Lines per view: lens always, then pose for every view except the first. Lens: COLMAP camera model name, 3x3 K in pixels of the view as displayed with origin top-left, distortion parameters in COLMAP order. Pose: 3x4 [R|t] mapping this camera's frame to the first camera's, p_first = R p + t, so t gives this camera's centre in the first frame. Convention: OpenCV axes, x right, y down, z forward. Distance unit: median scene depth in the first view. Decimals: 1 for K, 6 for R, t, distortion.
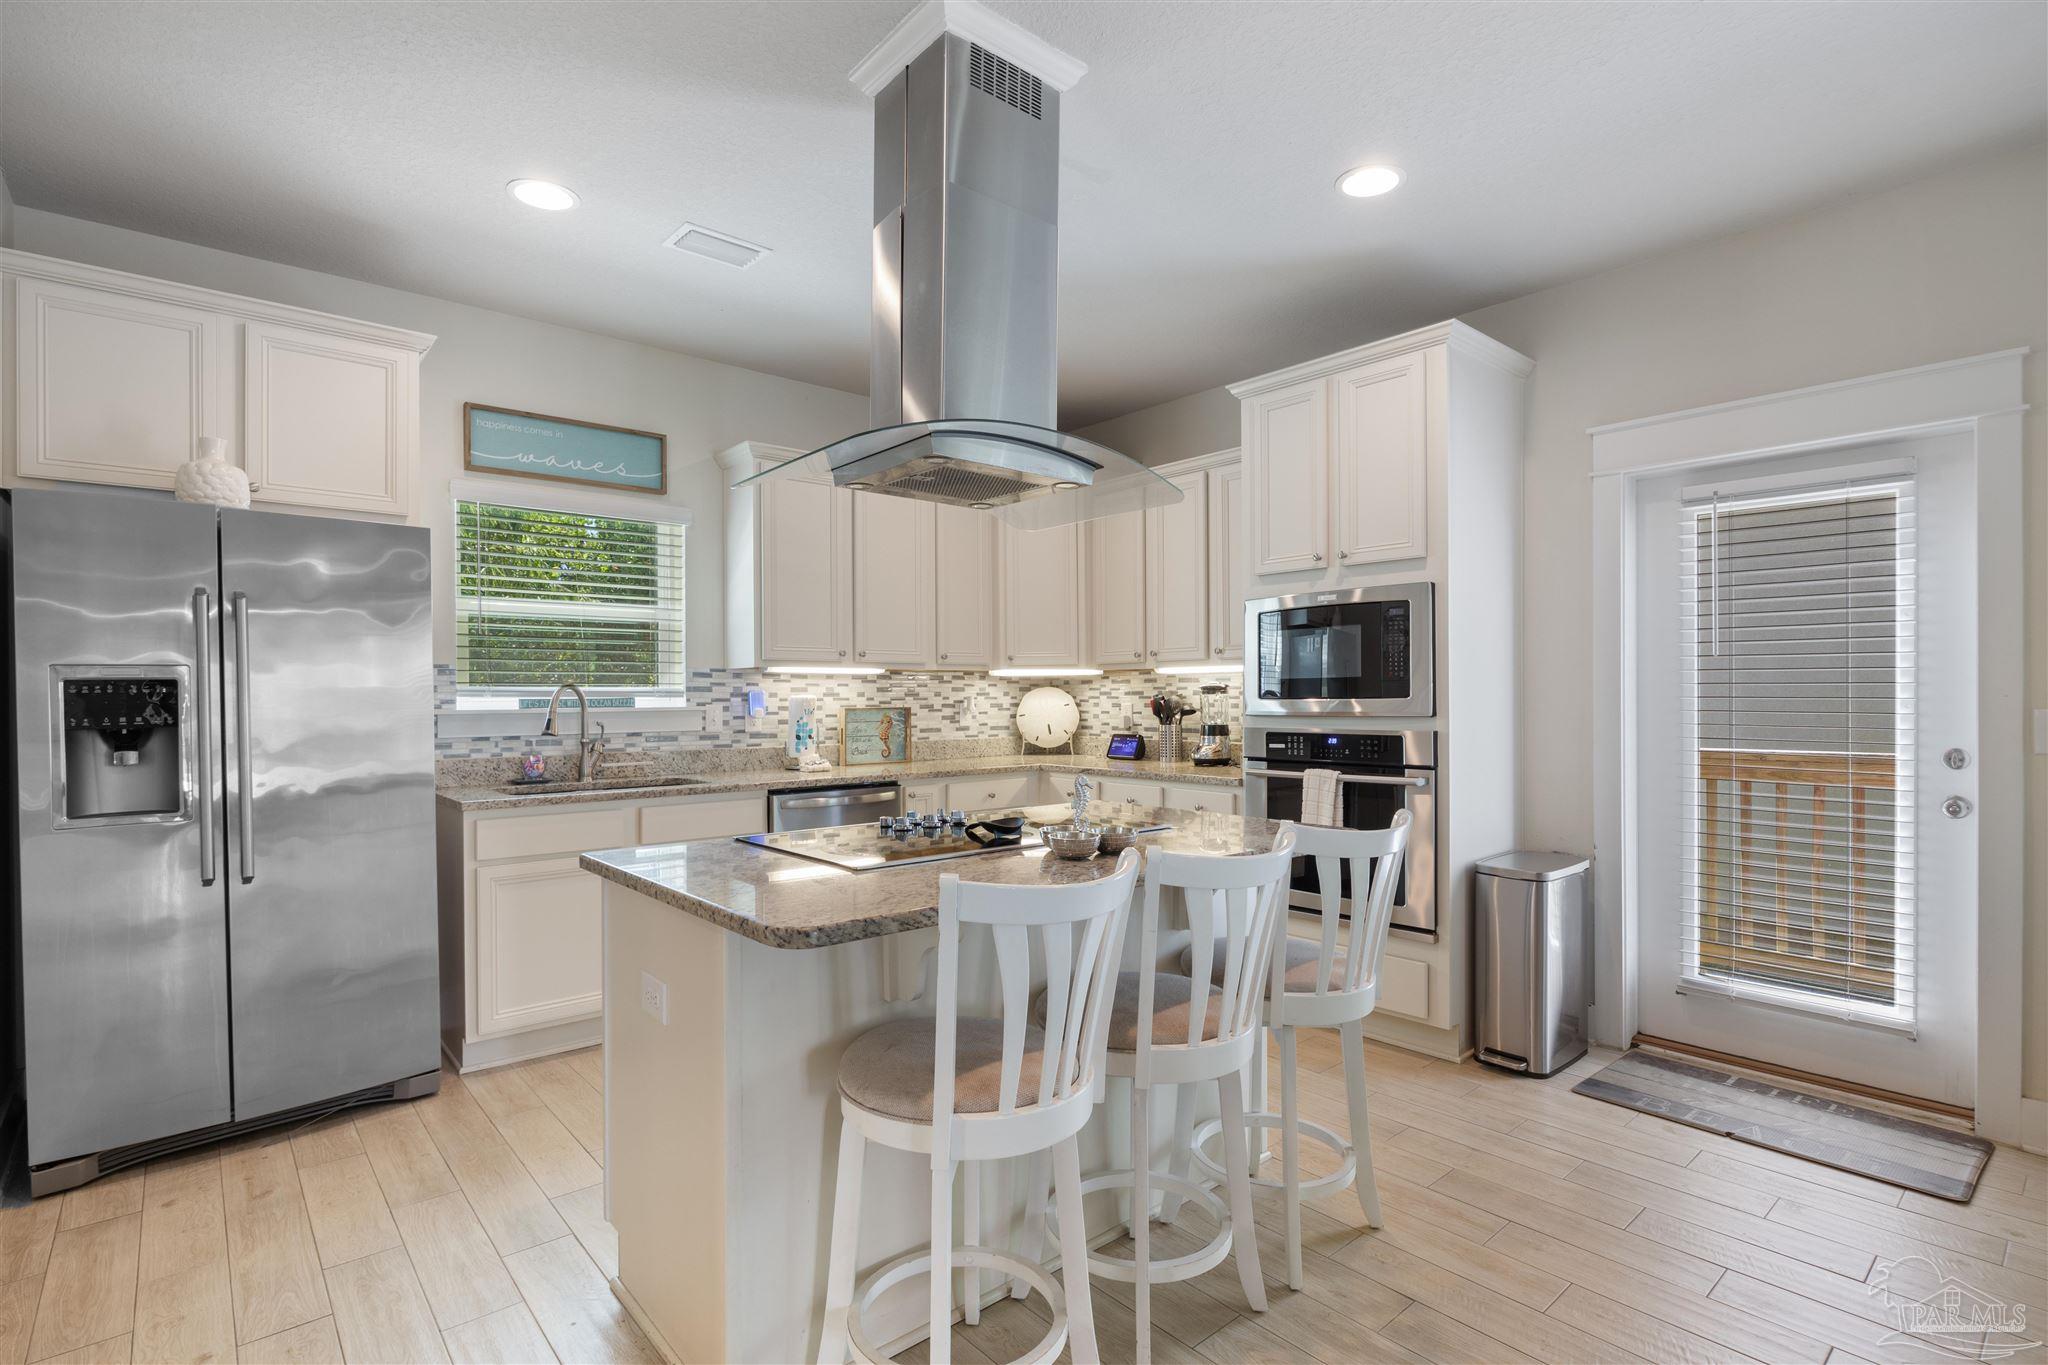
lens RADIAL K [[984.7, 0, 1028.5], [0, 984.7, 698.2], [0, 0, 1]] dist [-0.014294, -0.000216]
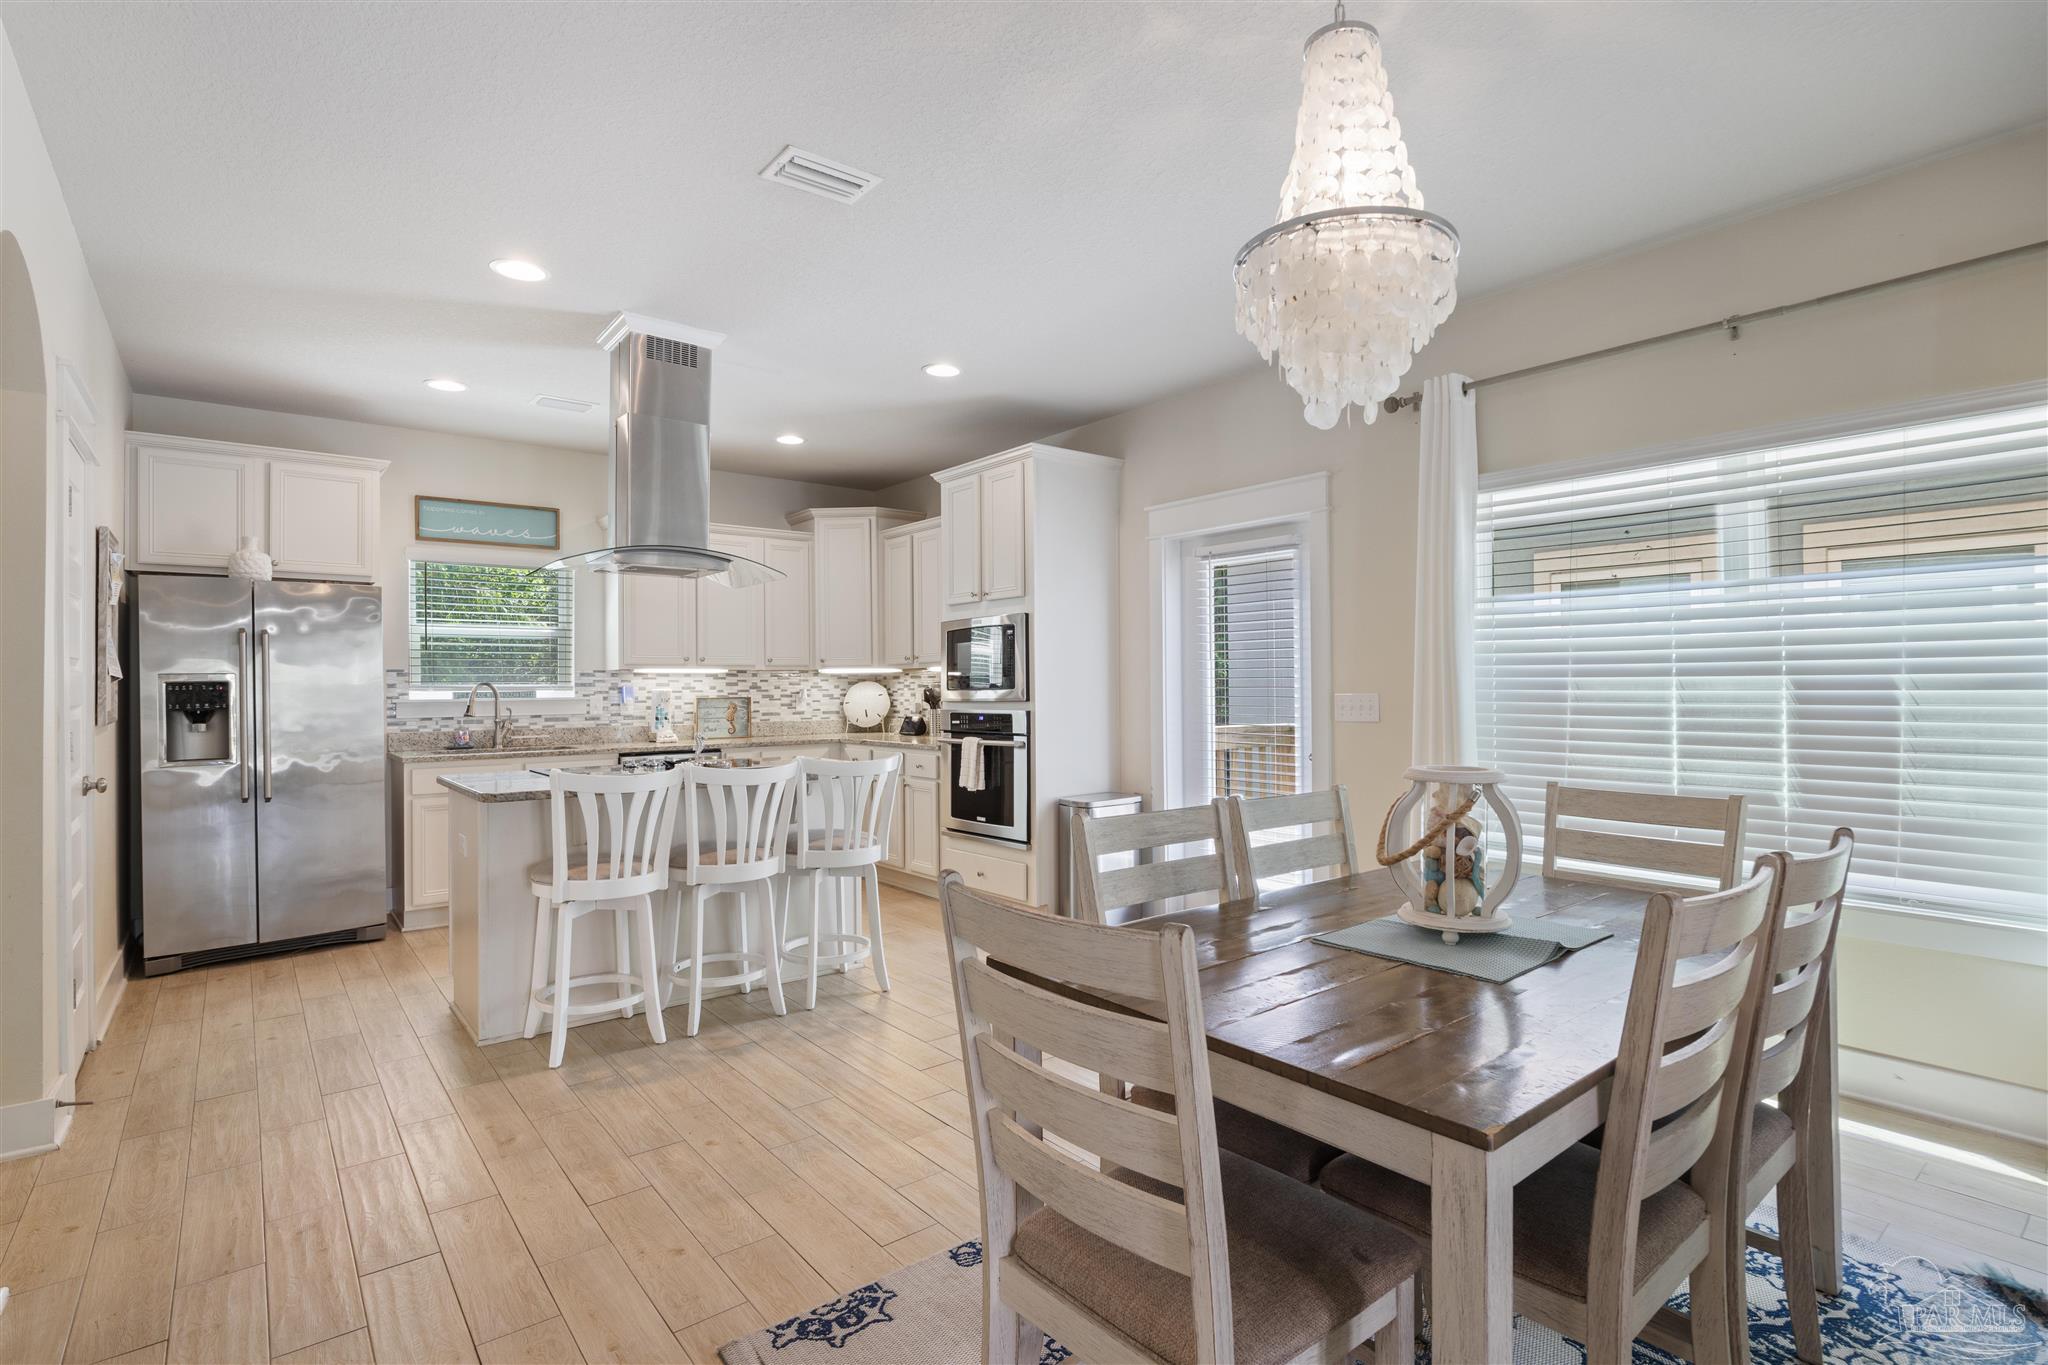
lens RADIAL K [[984.7, 0, 1024.1], [0, 984.7, 674.3], [0, 0, 1]] dist [-0.014294, -0.000216]
pose [[0.999393, -0.005298, -0.034436, 0.403647], [0.004778, 0.999874, -0.015154, 0.000126], [0.034512, 0.014980, 0.999292, -0.460666]]
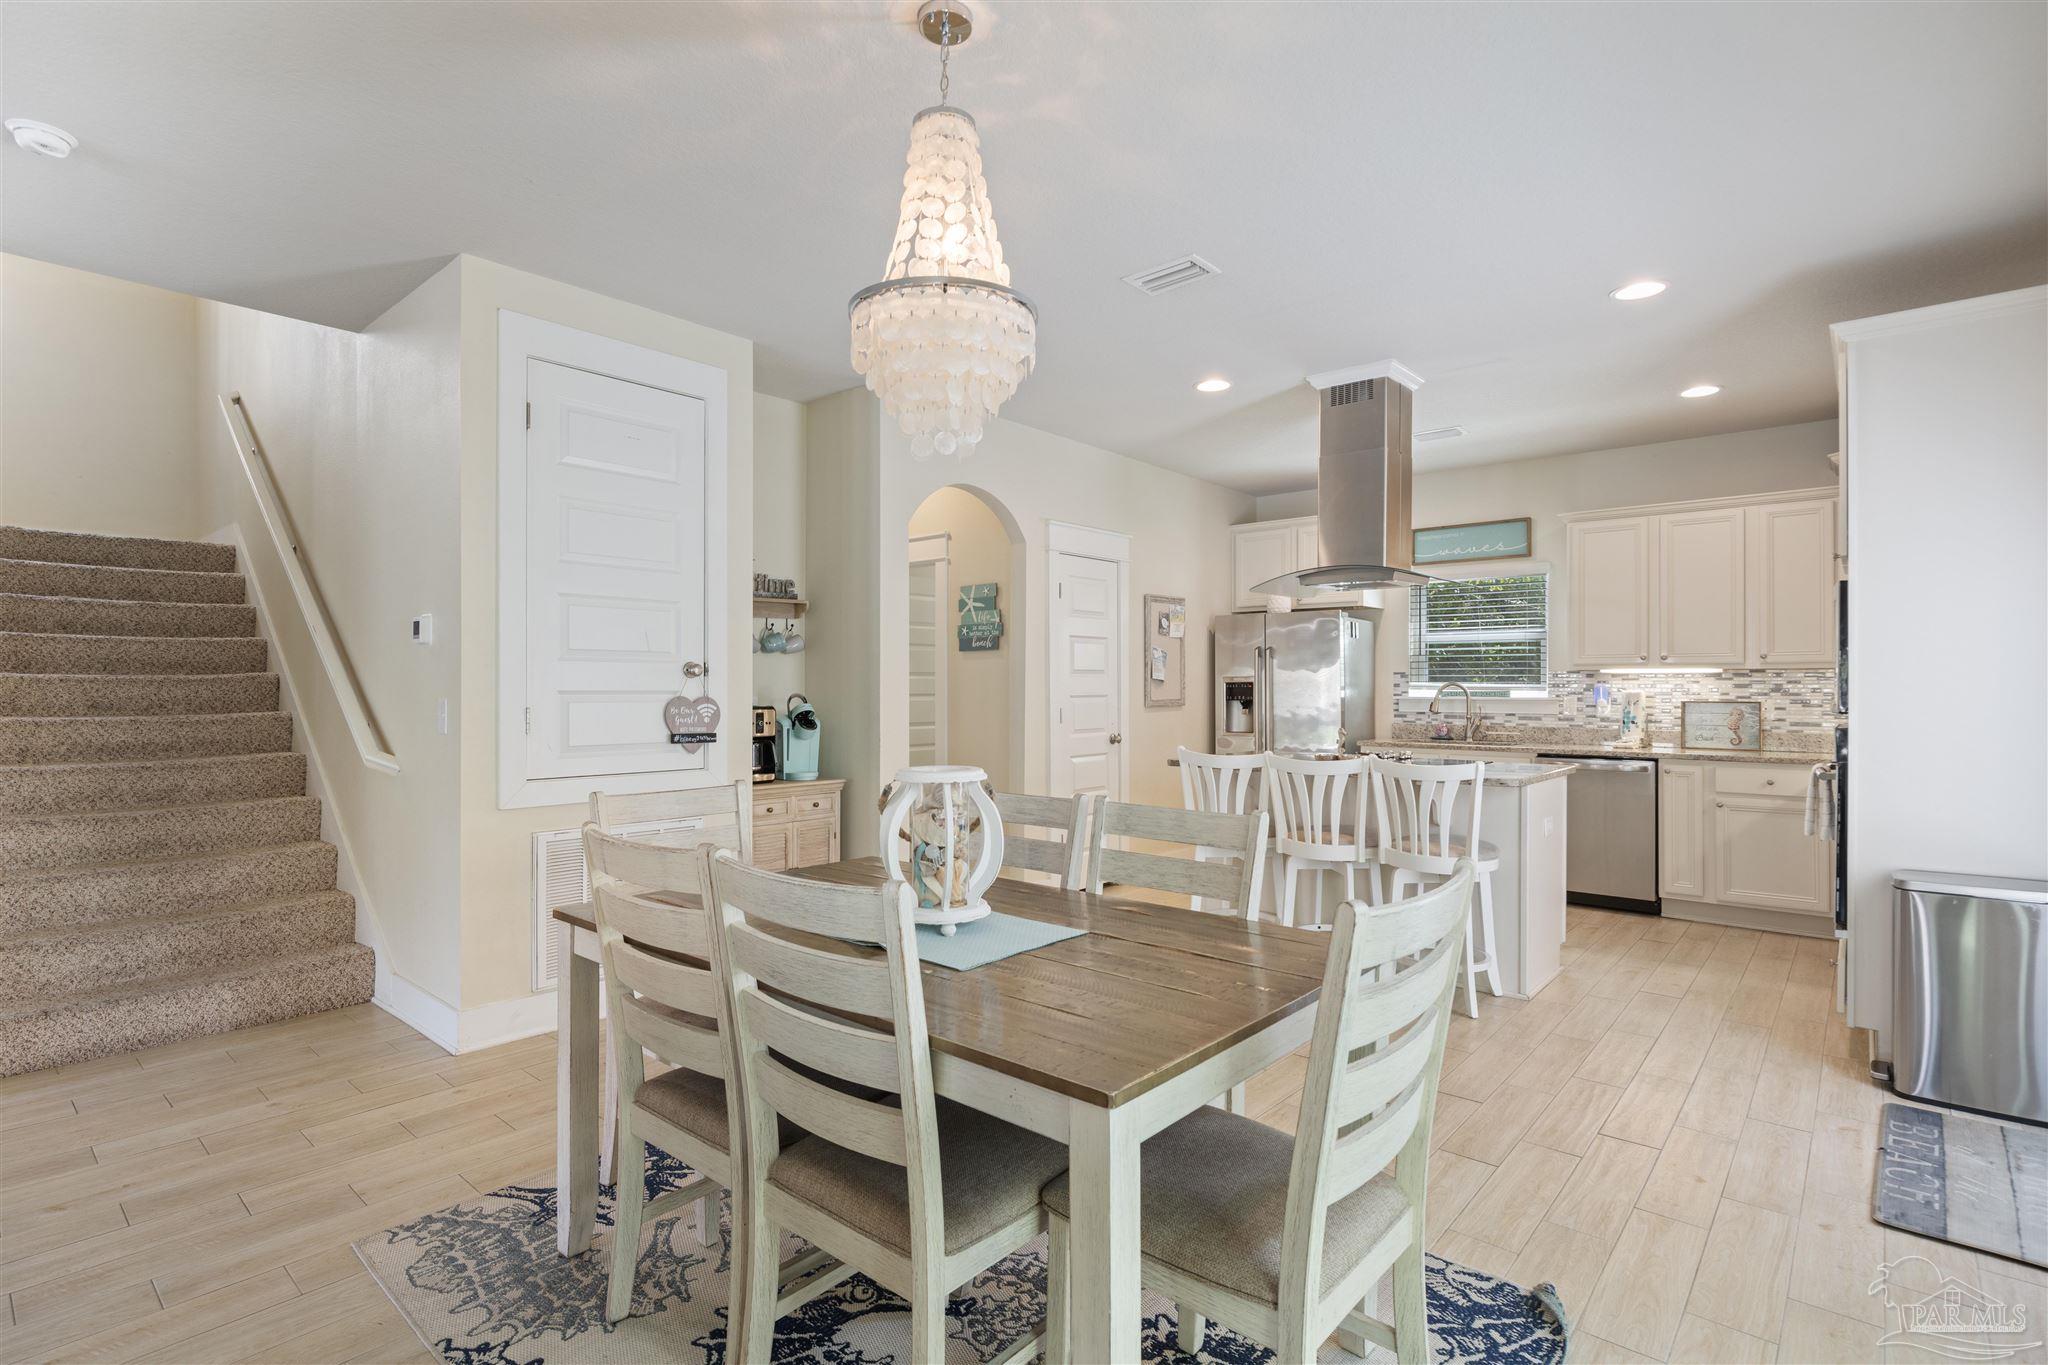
lens RADIAL K [[984.7, 0, 1025.4], [0, 984.7, 684.2], [0, 0, 1]] dist [-0.014294, -0.000216]
pose [[0.147683, 0.000240, -0.989035, 1.127955], [-0.008468, 0.999964, -0.001021, -0.003541], [0.988998, 0.008526, 0.147680, 0.012884]]
